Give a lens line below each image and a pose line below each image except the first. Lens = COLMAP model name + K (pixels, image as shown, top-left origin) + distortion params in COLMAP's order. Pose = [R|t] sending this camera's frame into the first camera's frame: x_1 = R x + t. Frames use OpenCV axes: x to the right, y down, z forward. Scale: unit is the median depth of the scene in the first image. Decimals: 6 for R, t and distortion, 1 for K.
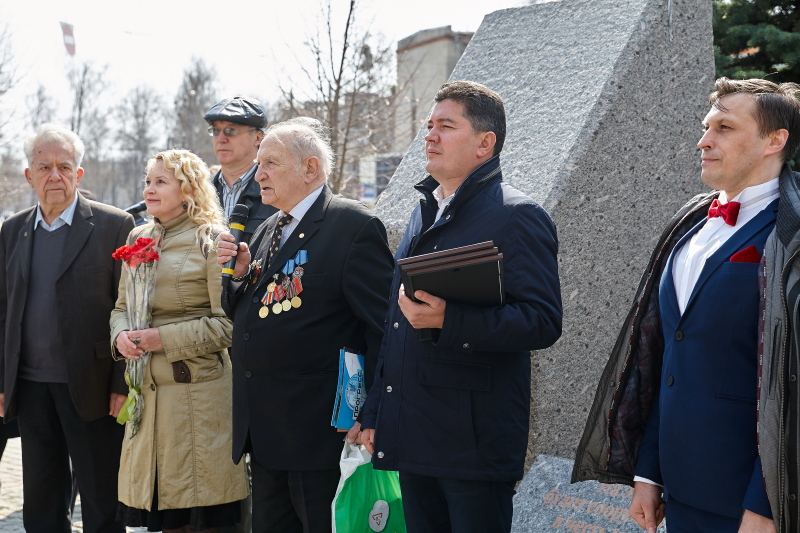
lens RADIAL K [[1486.0, 0, 369.7], [0, 1486.0, 261.3], [0, 0, 1]] dist [-0.006865, 0.000000]
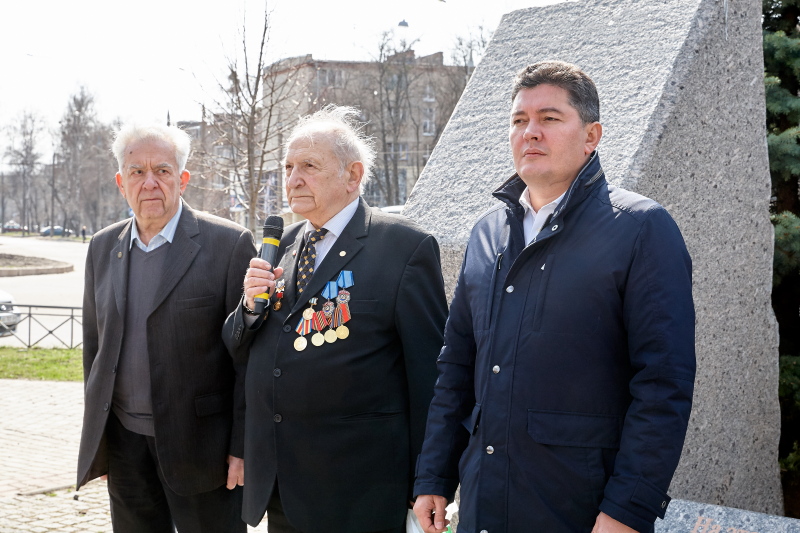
lens RADIAL K [[1296.4, 0, 382.6], [0, 1296.4, 282.6], [0, 0, 1]] dist [-0.038268, 0.000000]
pose [[0.993404, -0.009115, 0.114301, -0.106048], [0.007302, 0.999841, 0.016270, -0.009537], [-0.114432, -0.015328, 0.993313, 0.207573]]
